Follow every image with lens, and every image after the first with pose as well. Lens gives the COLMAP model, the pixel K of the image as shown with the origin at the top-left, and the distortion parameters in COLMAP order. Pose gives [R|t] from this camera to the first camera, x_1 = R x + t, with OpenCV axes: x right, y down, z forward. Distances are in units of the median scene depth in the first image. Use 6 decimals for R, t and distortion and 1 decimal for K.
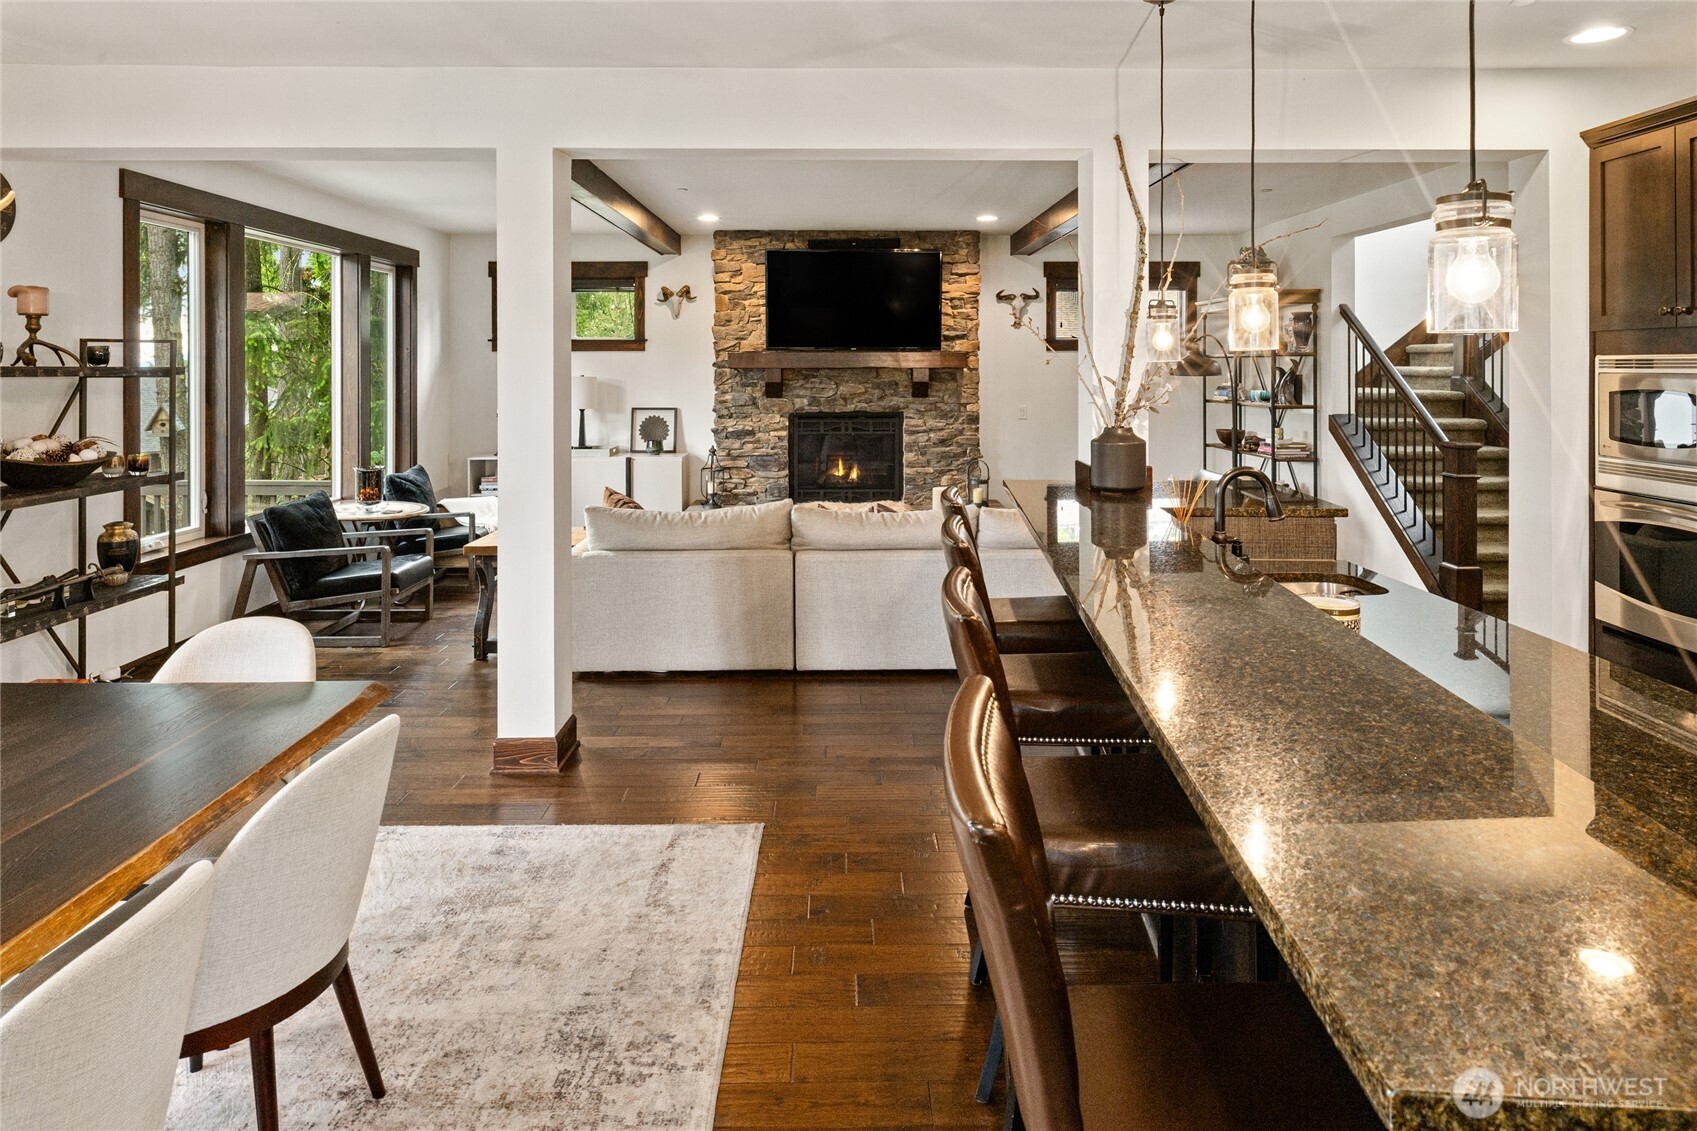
lens RADIAL K [[981.5, 0, 852.5], [0, 981.5, 375.5], [0, 0, 1]] dist [0.000319, -0.002240]
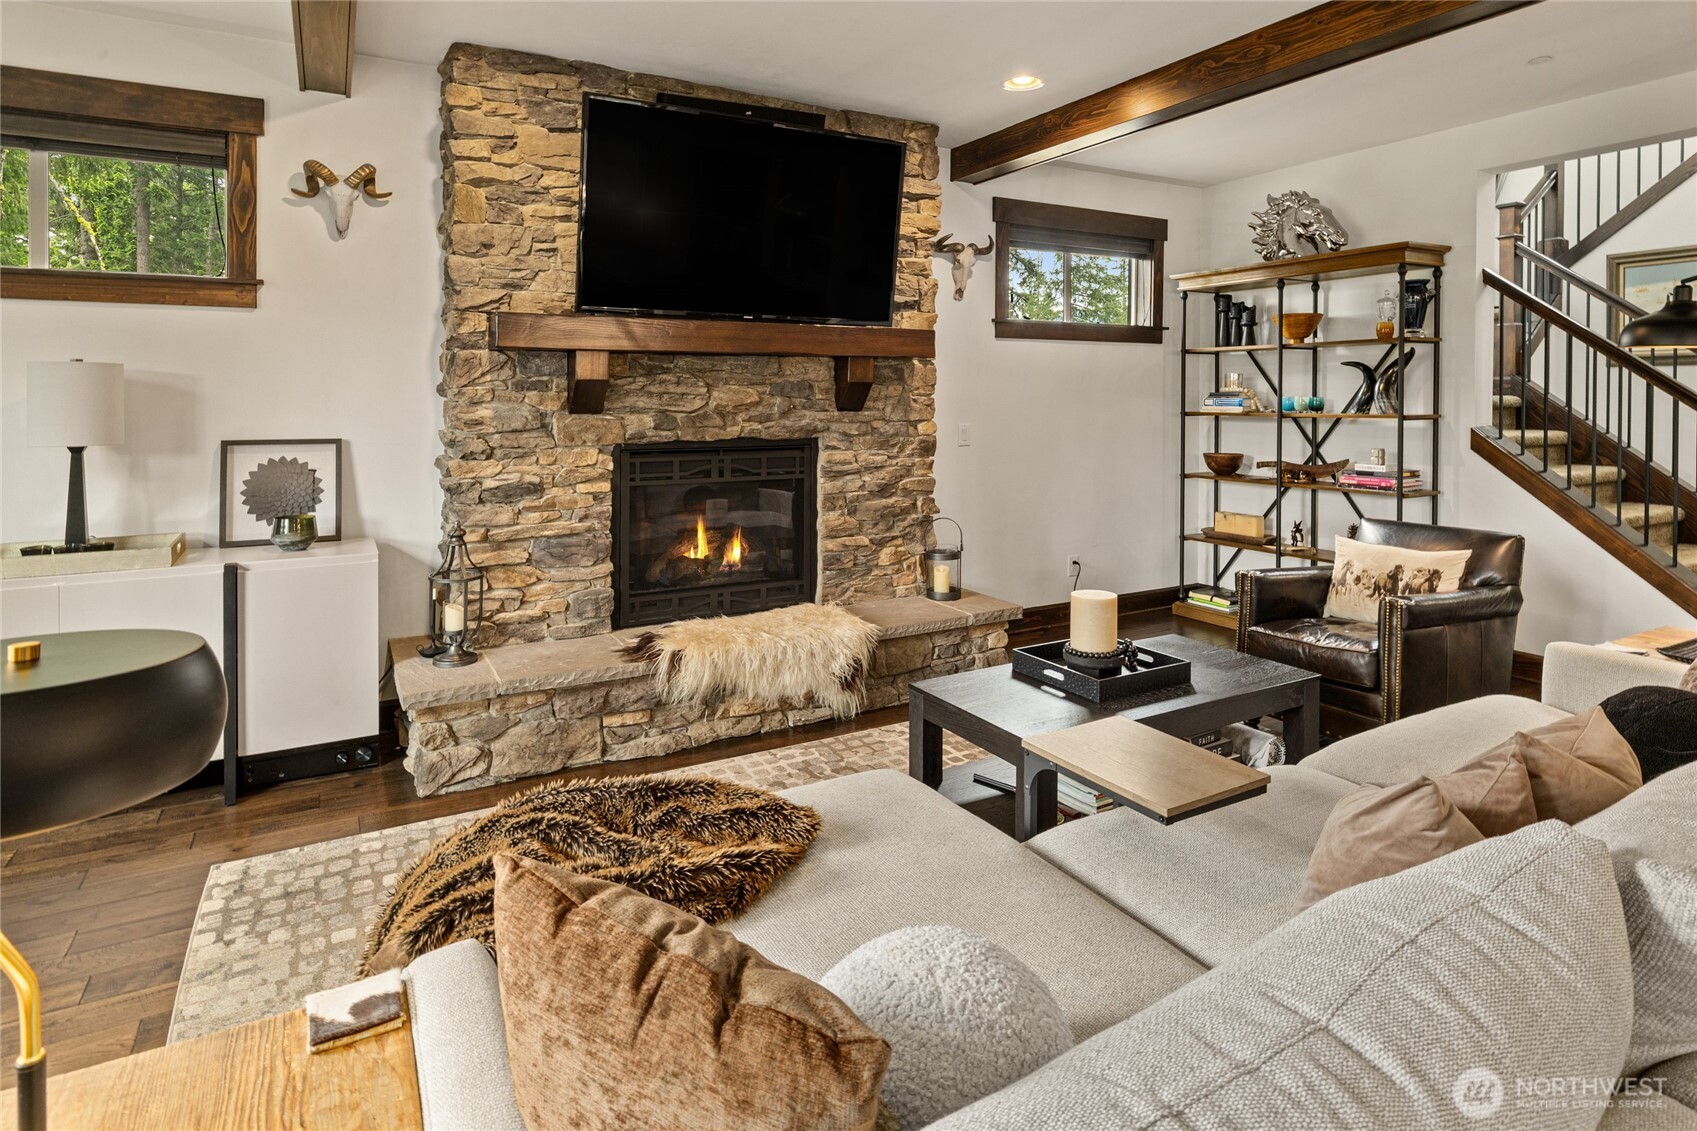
lens RADIAL K [[923.5, 0, 841.2], [0, 923.5, 405.4], [0, 0, 1]] dist [0.000814, 0.000305]
pose [[0.882993, -0.003643, 0.469372, -0.180930], [0.003563, 0.999993, 0.001059, 0.018572], [-0.469373, 0.000737, 0.883000, 0.539846]]
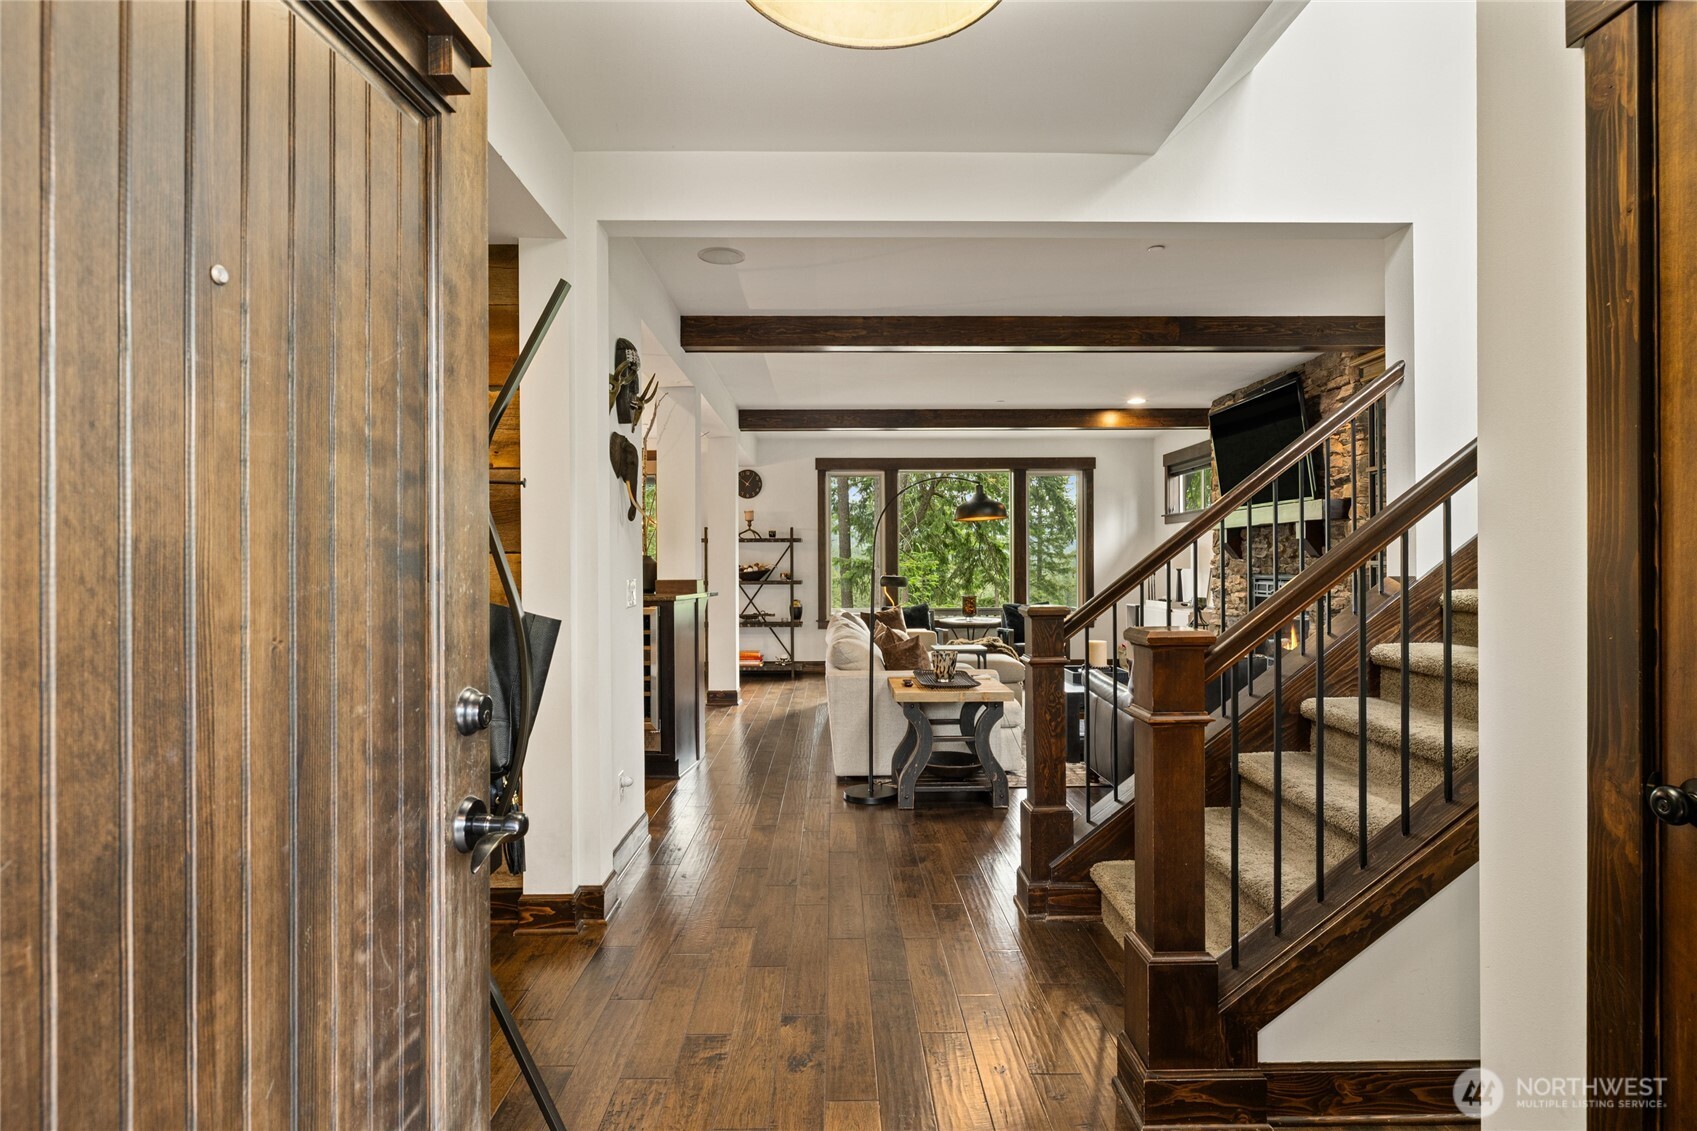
lens RADIAL K [[853.5, 0, 843.9], [0, 853.5, 548.9], [0, 0, 1]] dist [-0.000127, -0.000251]
pose [[-0.006279, -0.014444, -0.999876, 0.792524], [-0.004063, 0.999888, -0.014418, 0.027080], [0.999972, 0.003972, -0.006337, 0.604474]]
